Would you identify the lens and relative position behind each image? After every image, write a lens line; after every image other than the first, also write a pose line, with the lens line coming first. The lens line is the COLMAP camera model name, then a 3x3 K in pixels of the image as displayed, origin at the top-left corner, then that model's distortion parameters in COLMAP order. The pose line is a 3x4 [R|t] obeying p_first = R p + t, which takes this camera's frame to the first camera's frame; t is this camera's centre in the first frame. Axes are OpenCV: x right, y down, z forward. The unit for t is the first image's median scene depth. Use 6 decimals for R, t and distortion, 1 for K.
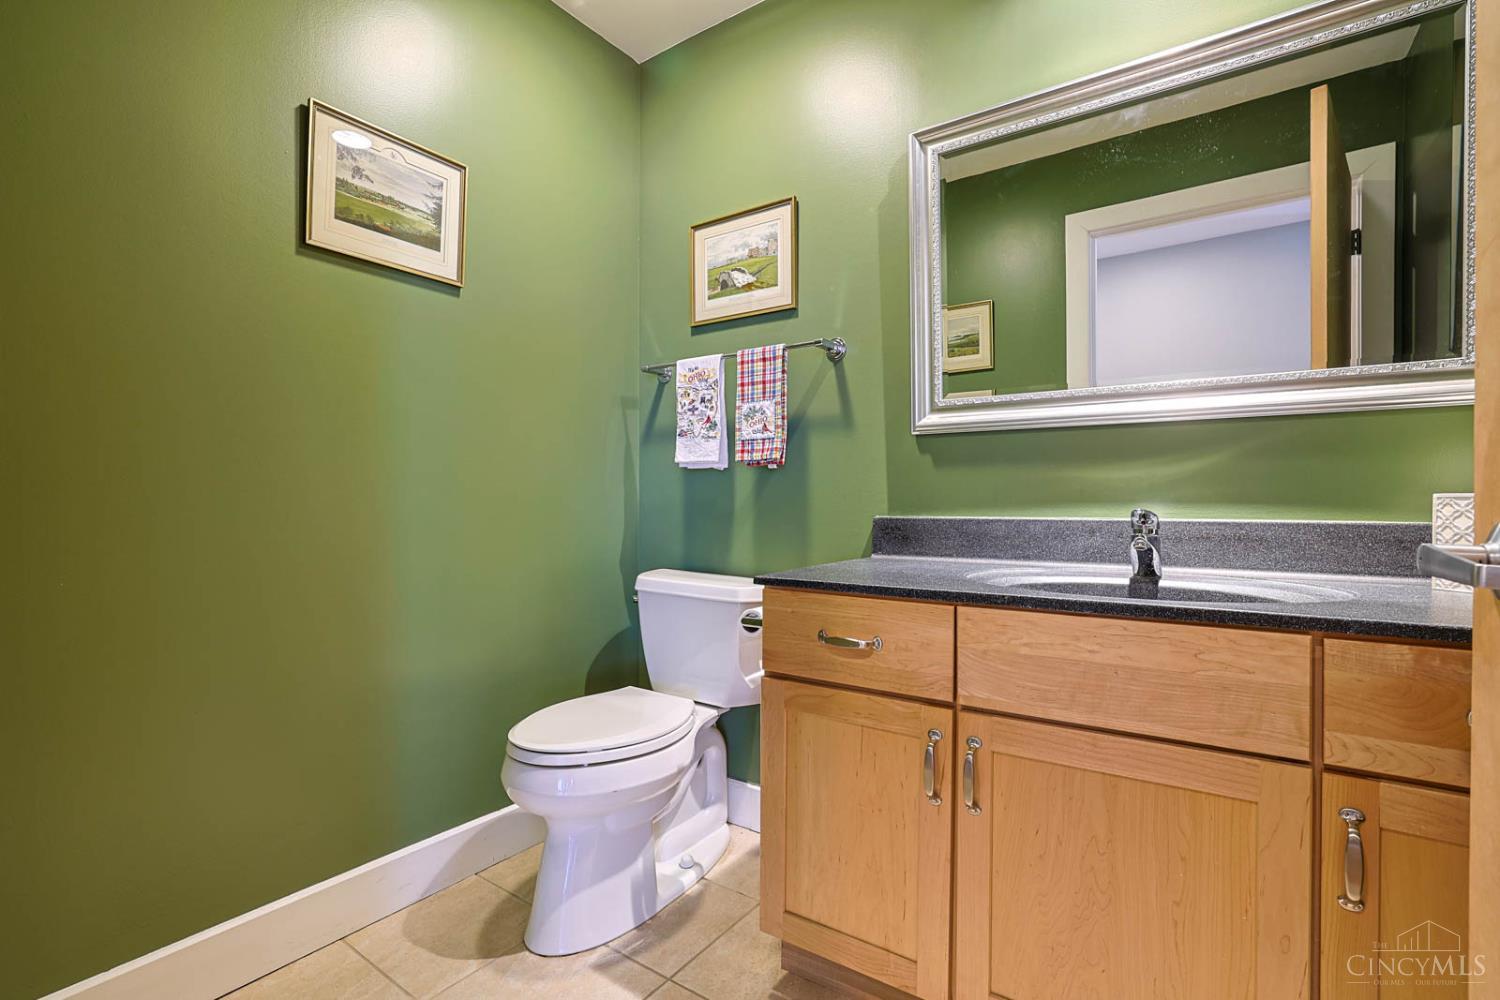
lens RADIAL K [[681.1, 0, 752.2], [0, 681.1, 501.6], [0, 0, 1]] dist [-0.039494, 0.013033]
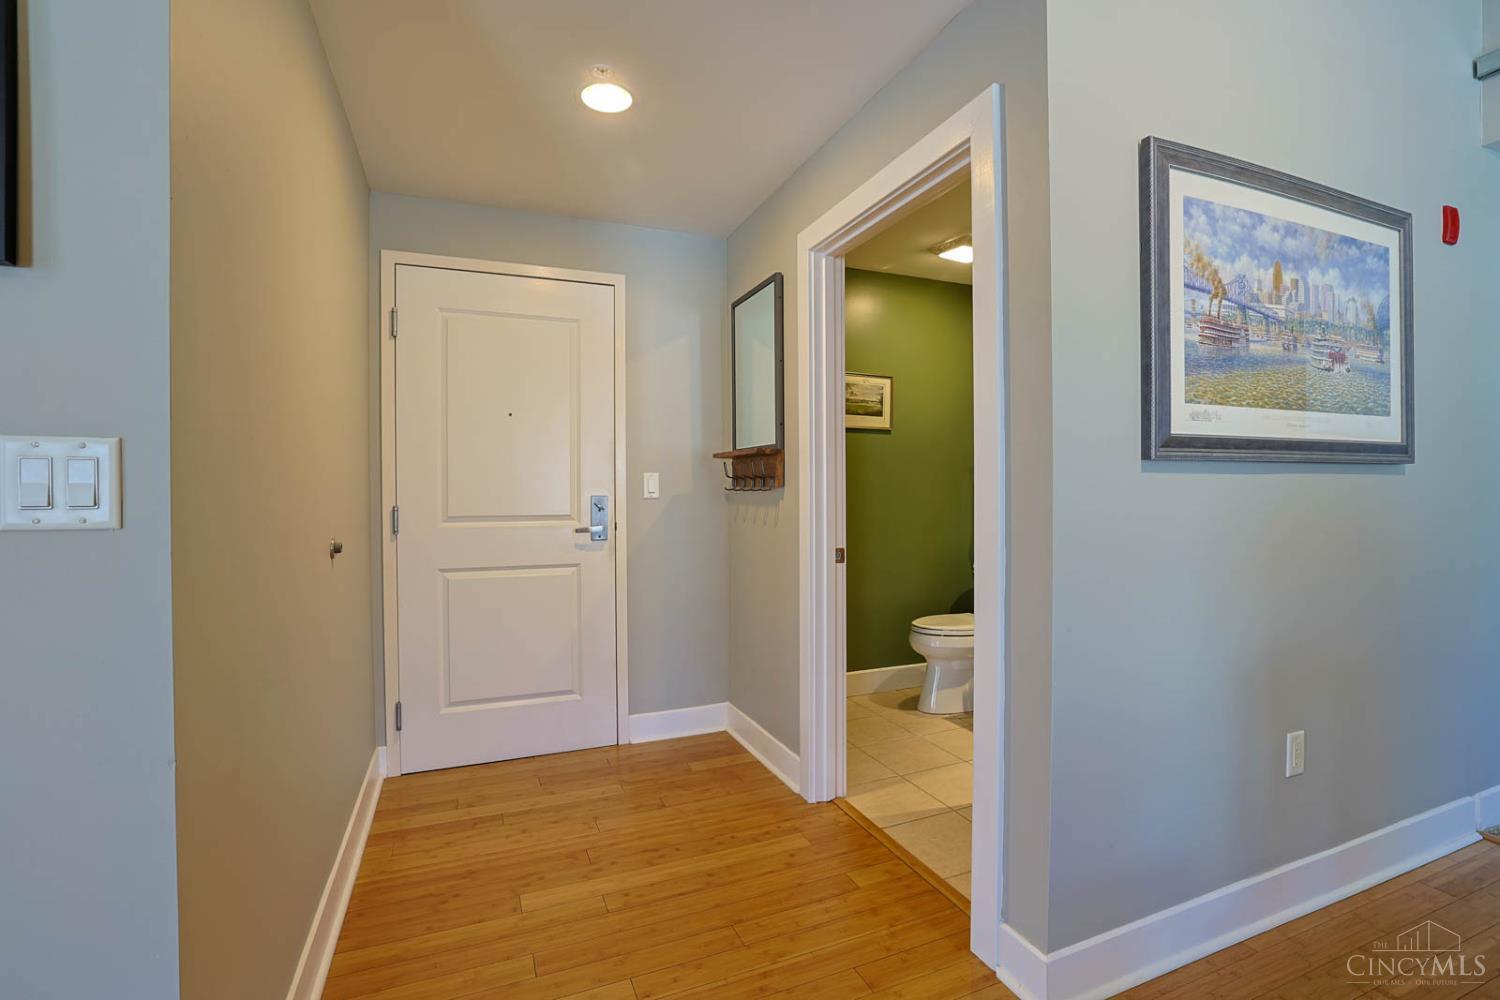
lens RADIAL K [[681.1, 0, 749.1], [0, 681.1, 497.4], [0, 0, 1]] dist [-0.039494, 0.013033]
pose [[0.837378, 0.000925, -0.546623, 0.446977], [0.003016, 0.999976, 0.006312, -0.113790], [0.546616, -0.006934, 0.837355, -1.259291]]
